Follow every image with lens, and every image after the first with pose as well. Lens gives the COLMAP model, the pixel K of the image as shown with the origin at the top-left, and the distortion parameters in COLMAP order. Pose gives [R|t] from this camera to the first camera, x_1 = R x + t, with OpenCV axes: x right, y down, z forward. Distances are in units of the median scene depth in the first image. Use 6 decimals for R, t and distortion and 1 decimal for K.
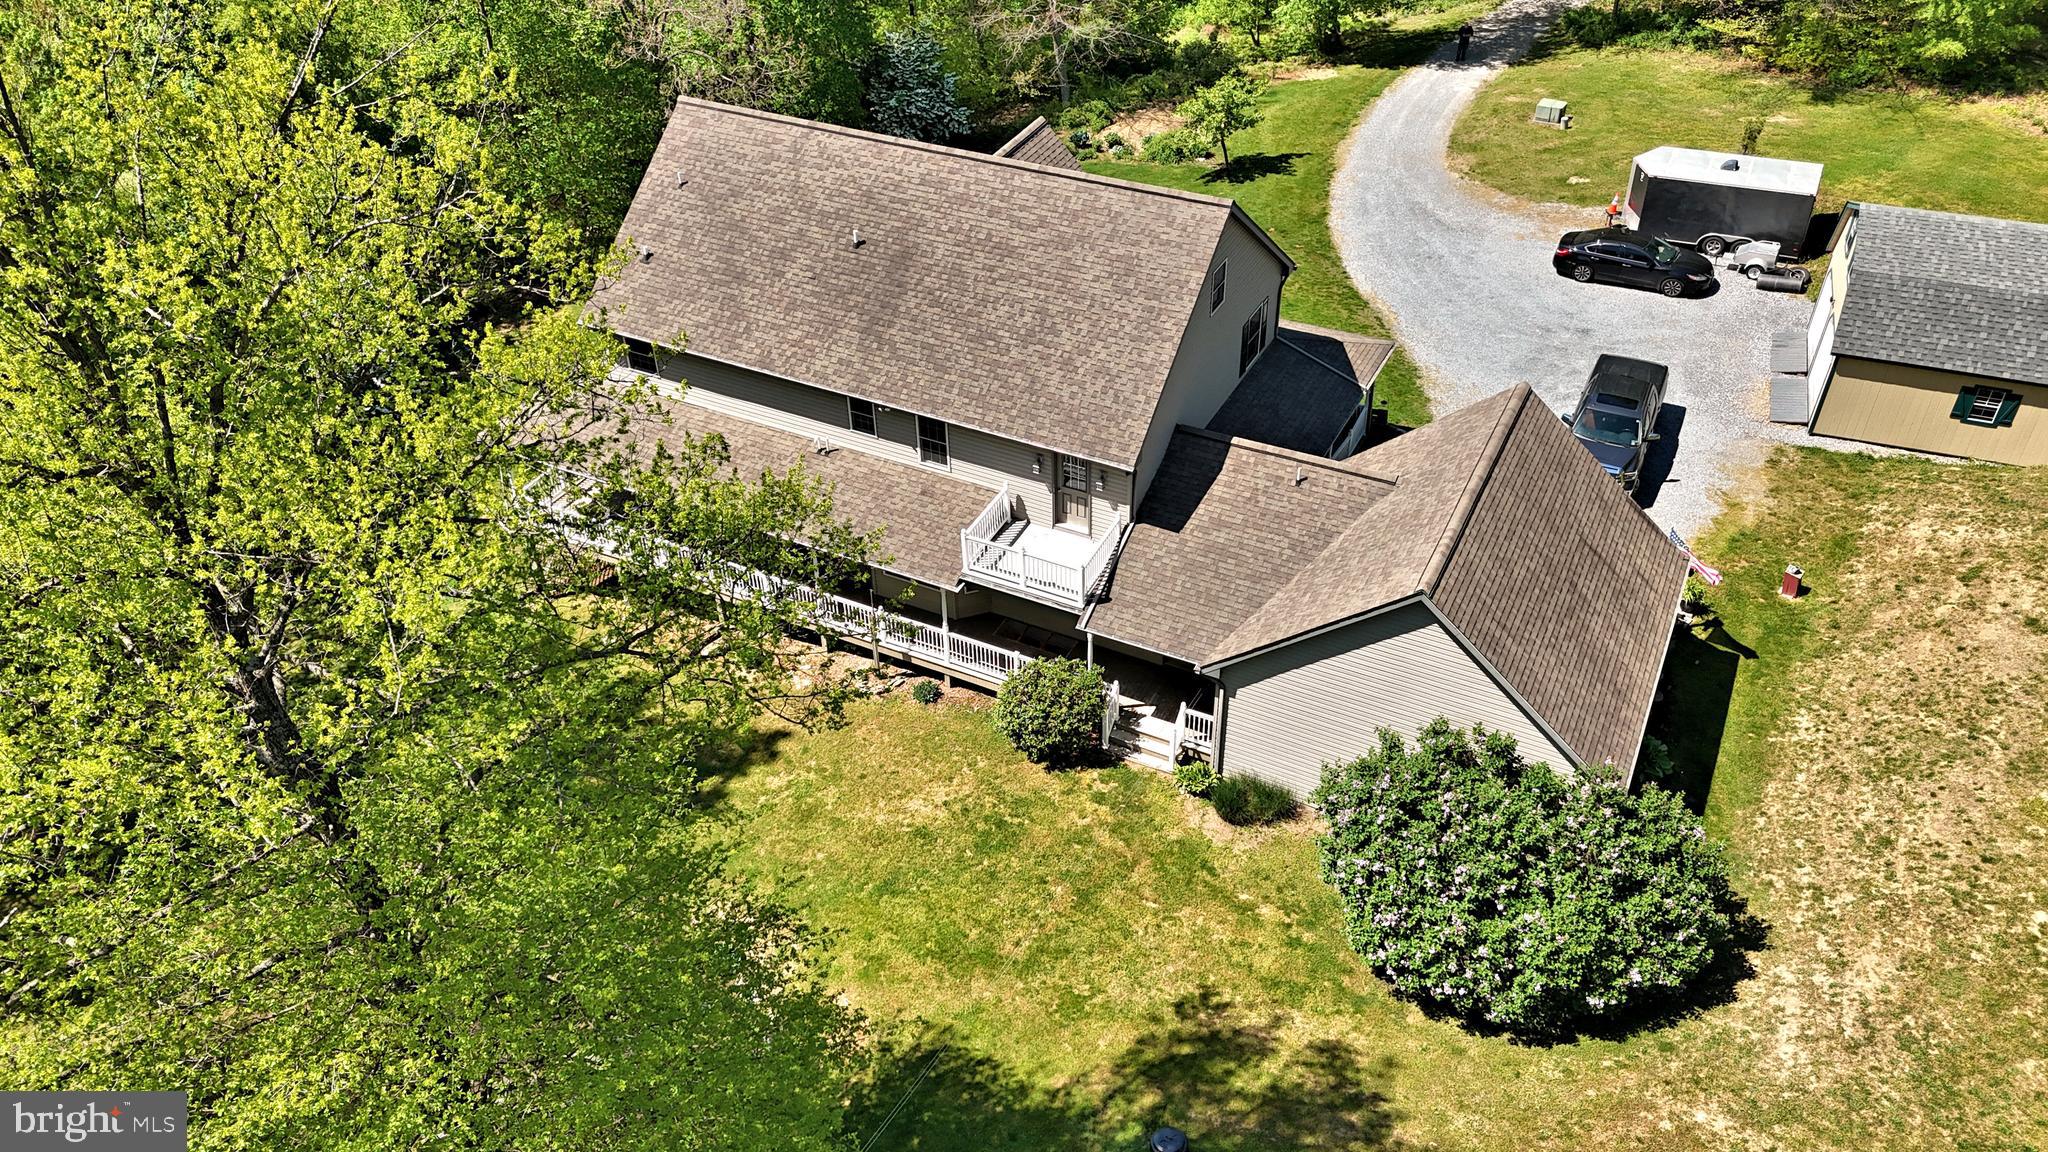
lens RADIAL K [[1527.4, 0, 1021.4], [0, 1527.4, 596.4], [0, 0, 1]] dist [0.063036, -0.063602]
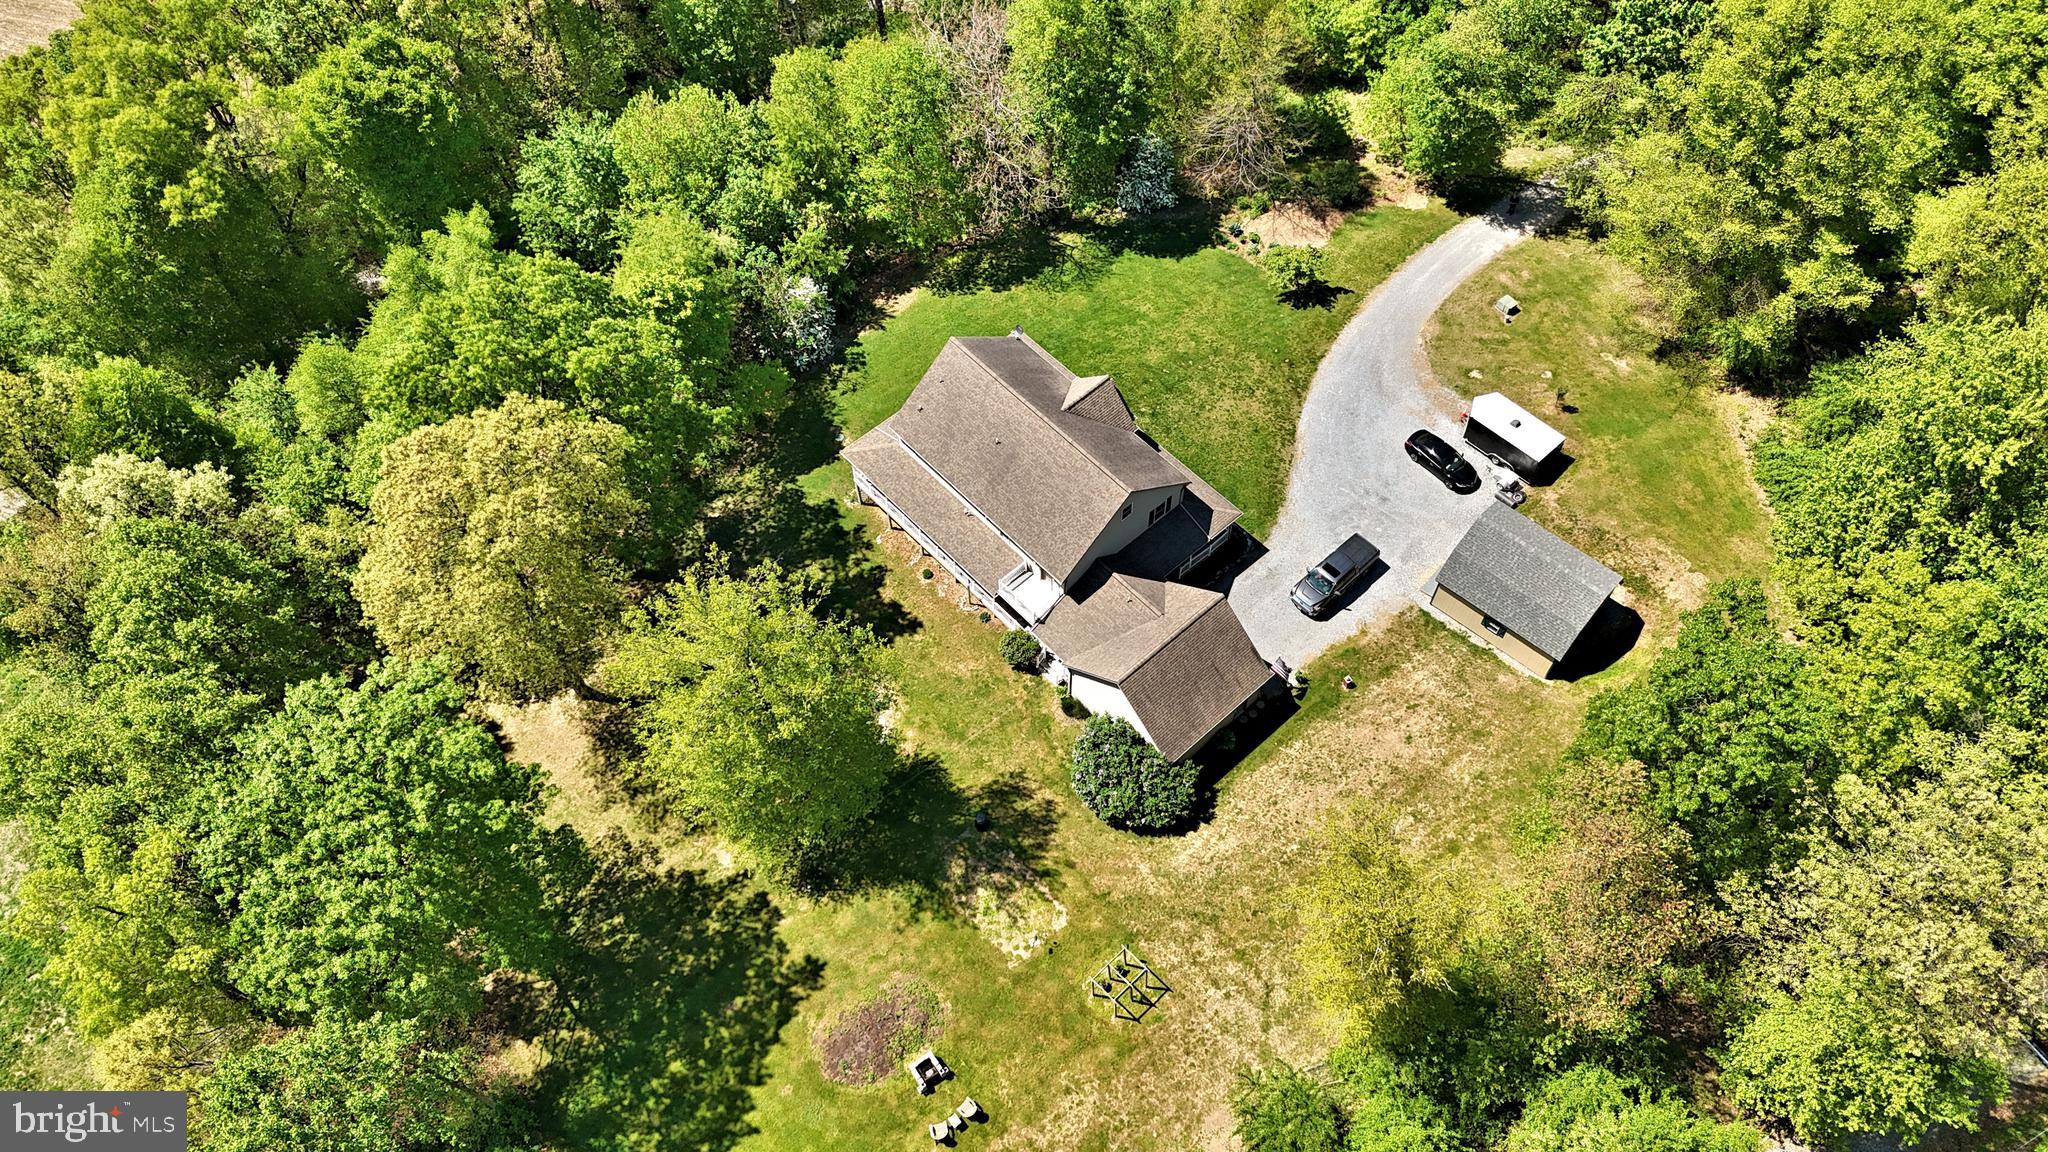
lens RADIAL K [[1435.4, 0, 963.6], [0, 1435.4, 568.2], [0, 0, 1]] dist [0.129576, -0.302688]
pose [[0.934276, 0.295668, -0.199272, 0.348763], [-0.223782, 0.921352, 0.317856, -0.746472], [0.277580, -0.252372, 0.926962, -1.162759]]
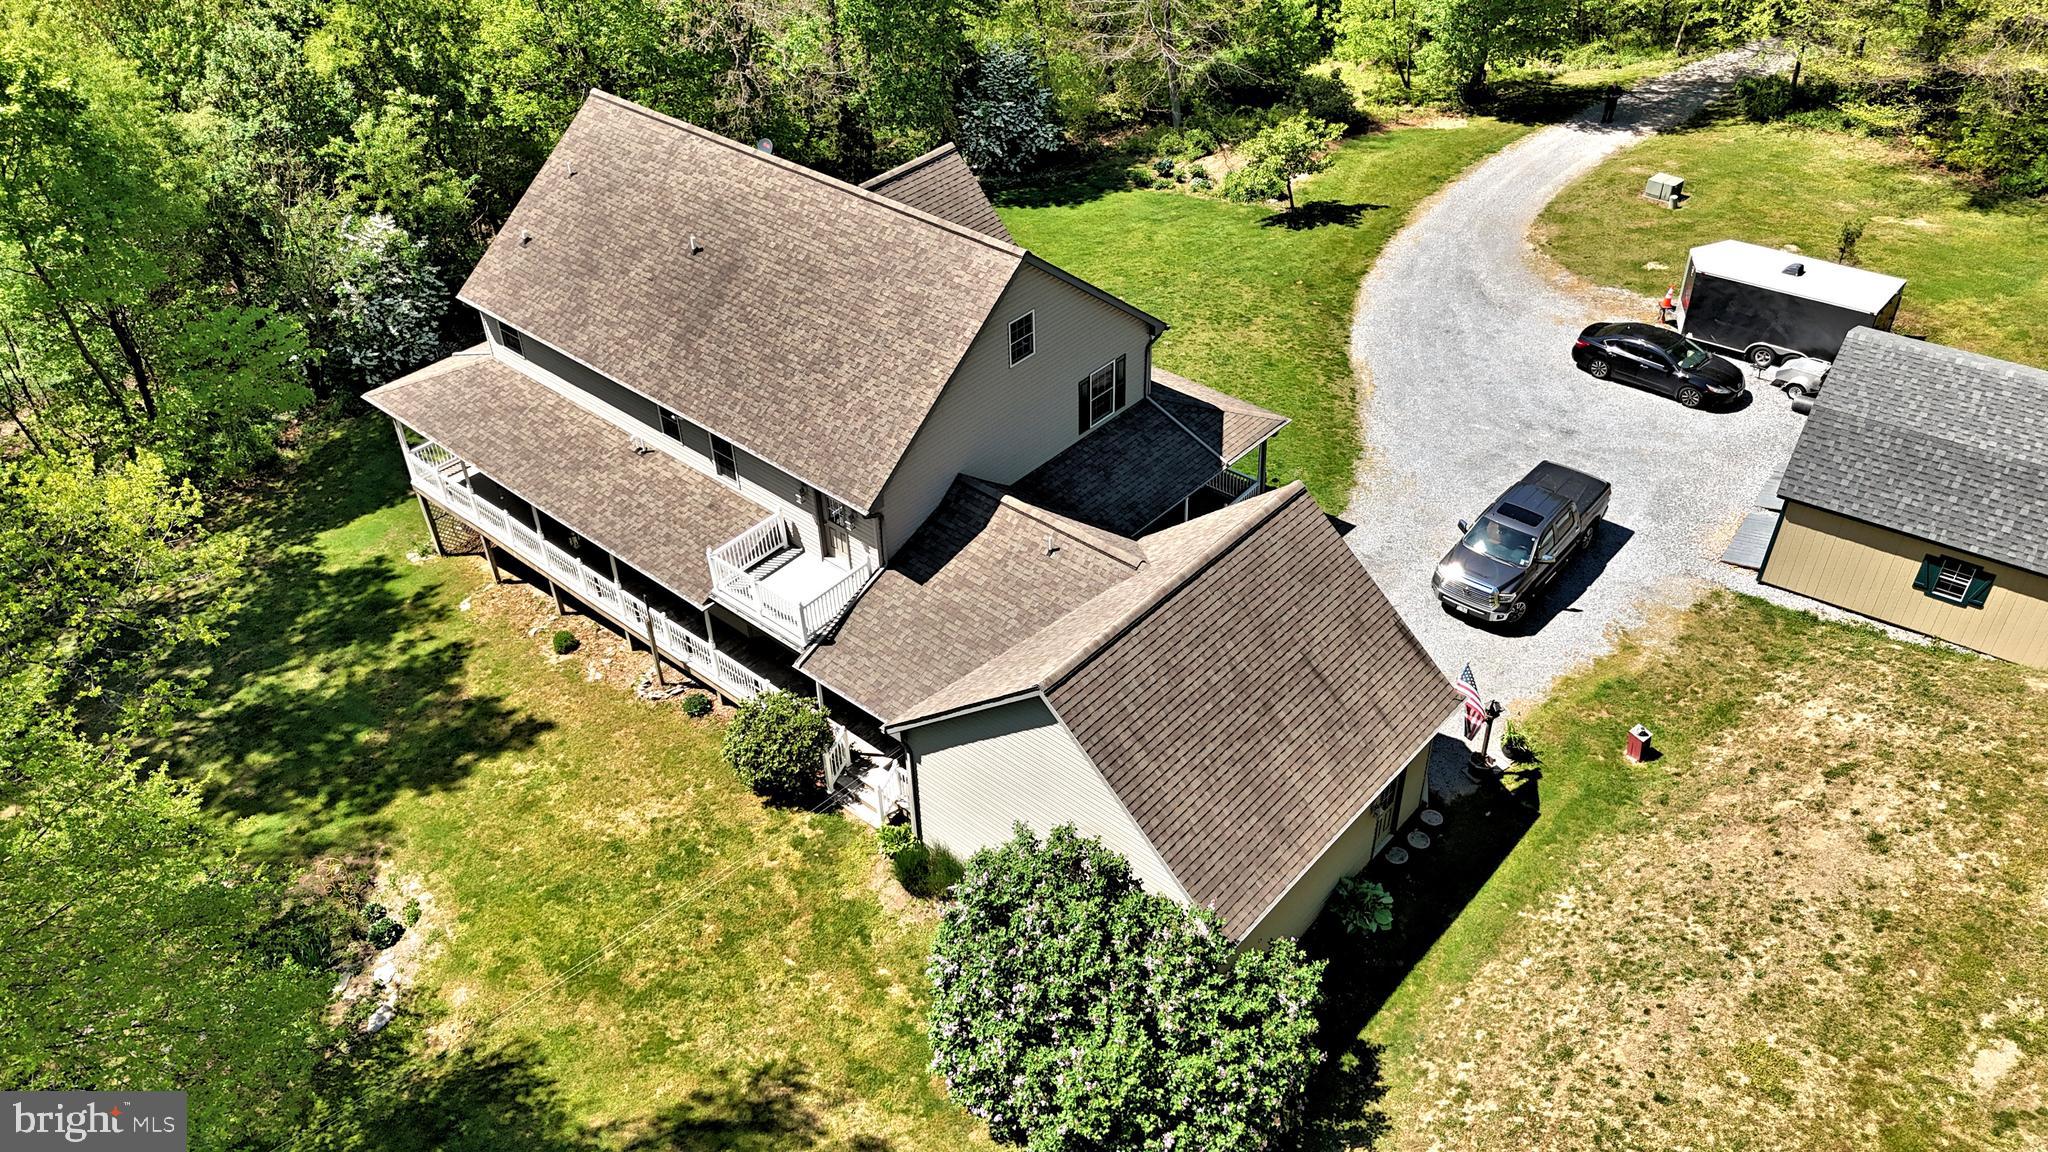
lens RADIAL K [[1538.7, 0, 989.0], [0, 1538.7, 590.3], [0, 0, 1]] dist [0.065307, -0.054263]
pose [[0.970096, 0.151047, -0.189998, 0.298755], [-0.152258, 0.988306, 0.008290, -0.048090], [0.189028, 0.020886, 0.981750, 0.050878]]
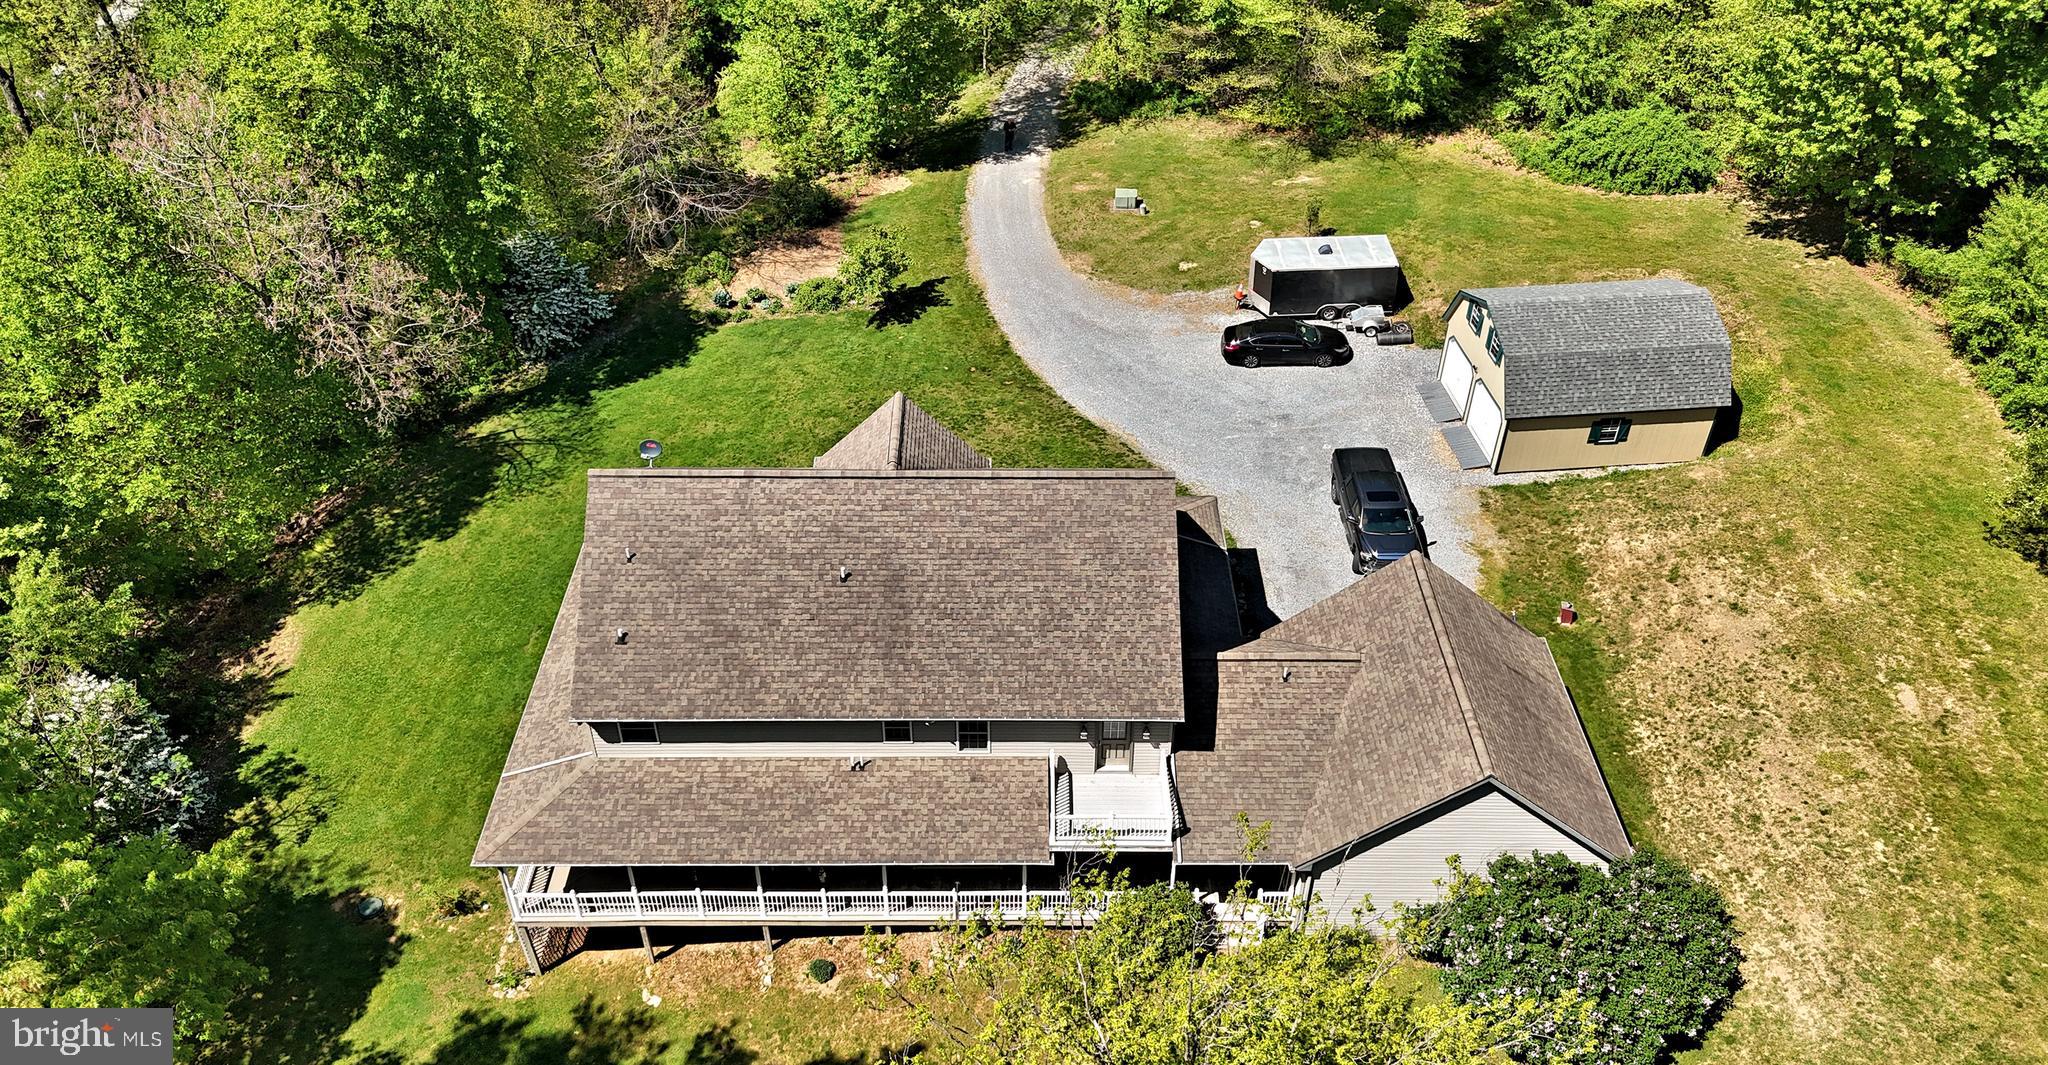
lens RADIAL K [[1531.8, 0, 1044.4], [0, 1531.8, 483.4], [0, 0, 1]] dist [0.053418, -0.039012]
pose [[0.887374, -0.267109, 0.375792, -0.366064], [0.277293, 0.960382, 0.027844, -0.280924], [-0.368341, 0.079496, 0.926286, -0.062682]]
